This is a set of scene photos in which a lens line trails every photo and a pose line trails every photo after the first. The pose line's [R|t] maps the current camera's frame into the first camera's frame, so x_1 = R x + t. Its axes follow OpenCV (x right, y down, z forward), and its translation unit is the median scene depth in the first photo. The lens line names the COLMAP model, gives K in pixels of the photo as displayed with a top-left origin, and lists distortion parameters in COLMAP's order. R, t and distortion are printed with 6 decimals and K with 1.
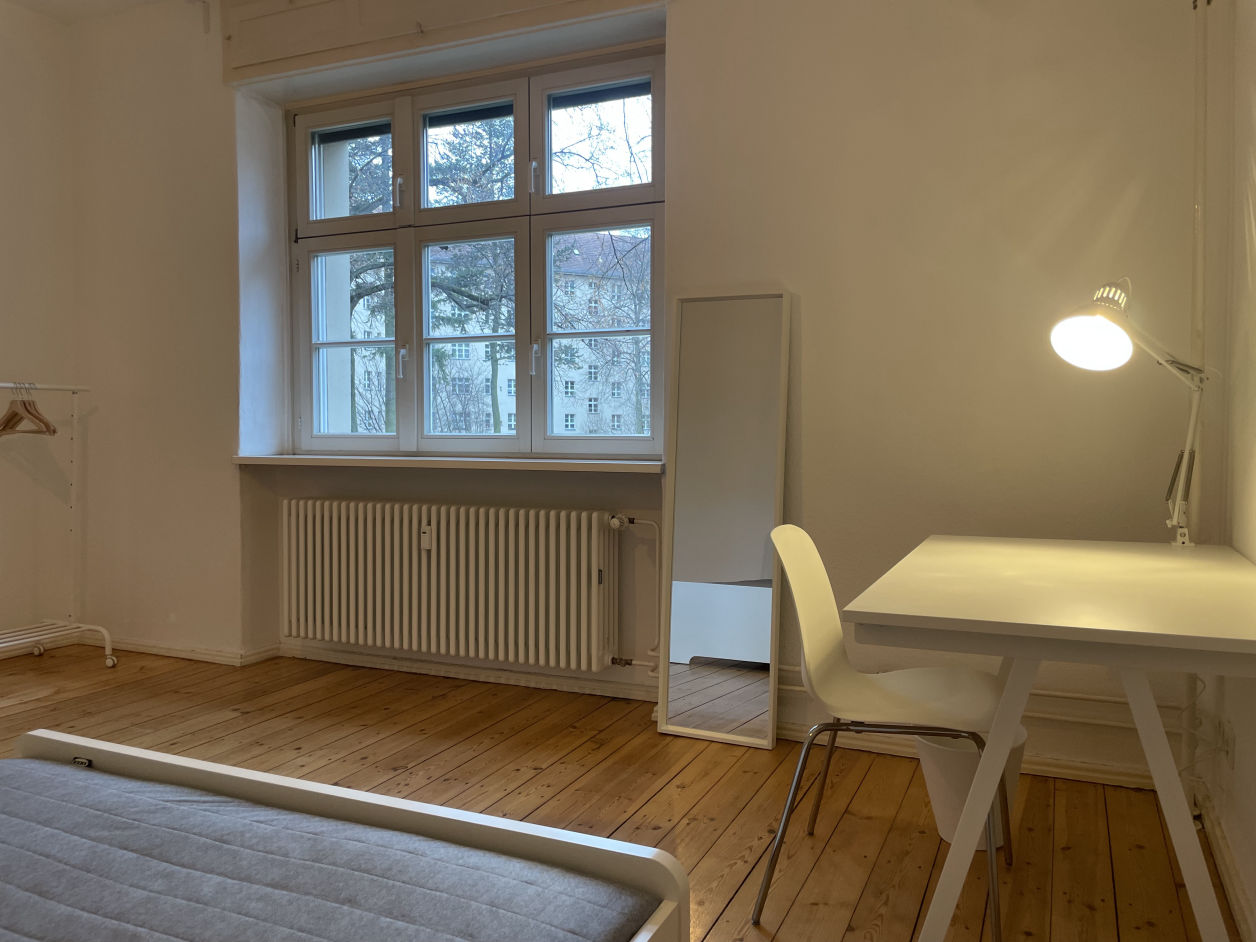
lens RADIAL K [[959.2, 0, 626.1], [0, 959.2, 457.8], [0, 0, 1]] dist [0.061253, -0.084931]
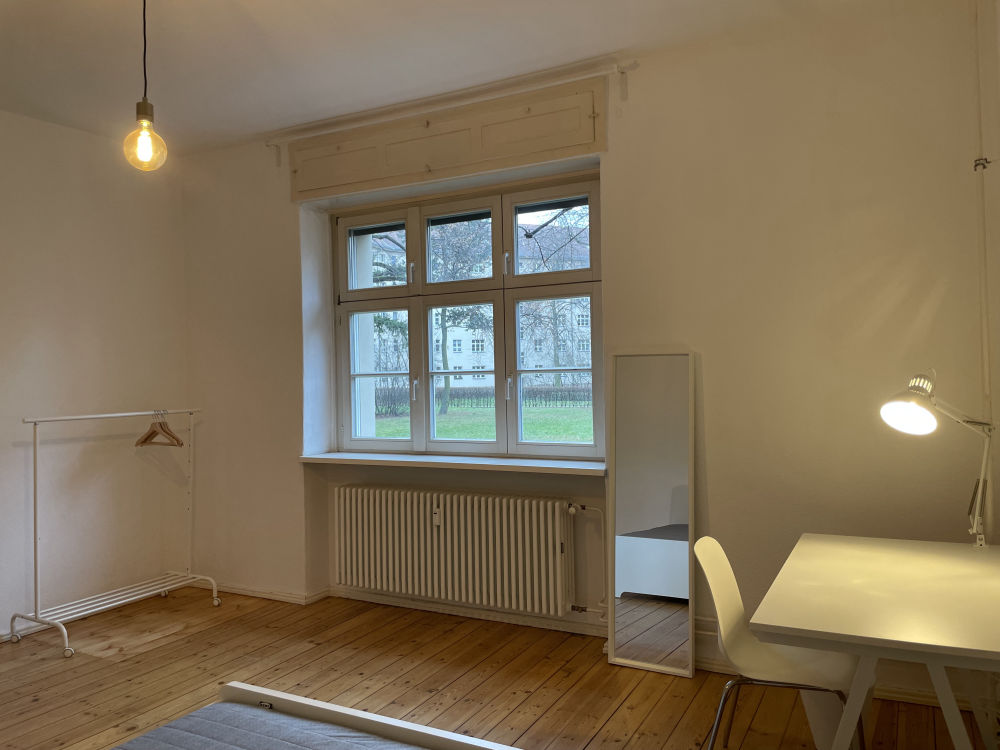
lens RADIAL K [[763.7, 0, 490.2], [0, 763.7, 365.9], [0, 0, 1]] dist [0.061253, -0.084931]
pose [[0.997175, -0.023118, -0.071466, -0.044103], [0.020267, 0.998979, -0.040368, -0.096472], [0.072326, 0.038805, 0.996626, -0.137627]]
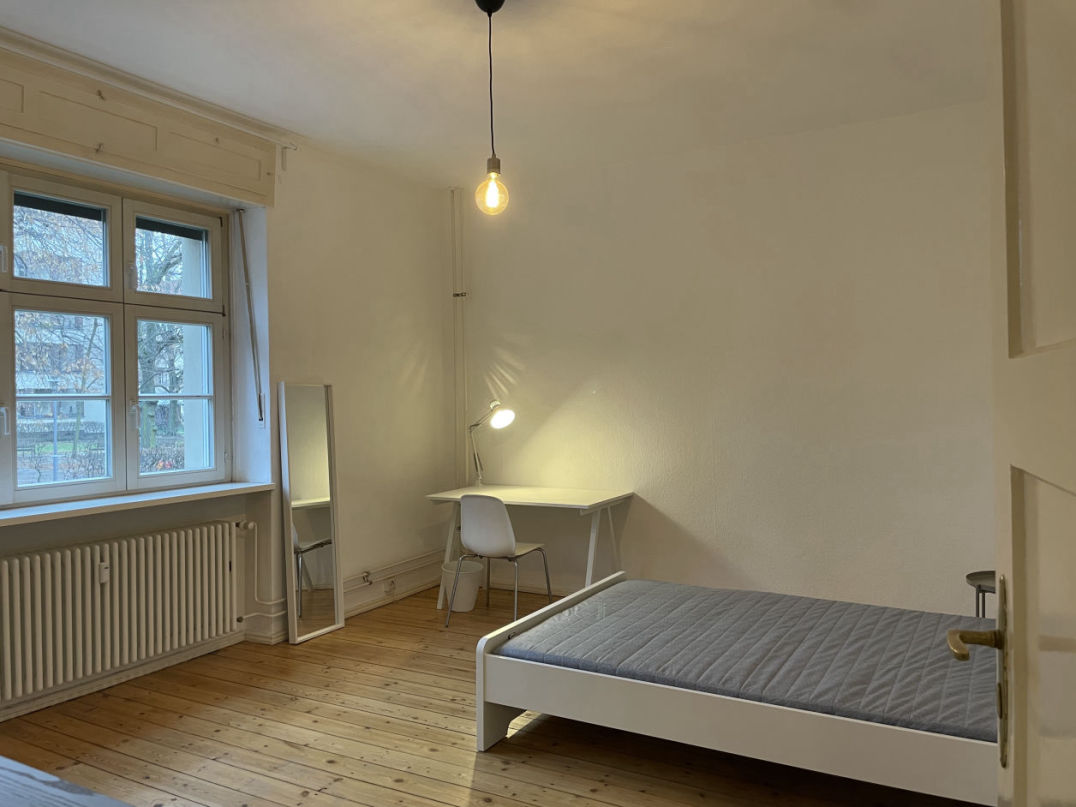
lens RADIAL K [[821.8, 0, 543.1], [0, 821.8, 398.3], [0, 0, 1]] dist [0.061253, -0.084931]
pose [[0.076335, -0.001562, 0.997081, -1.217759], [0.050525, 0.998720, -0.002304, -0.102866], [-0.995801, 0.050554, 0.076316, 0.394311]]
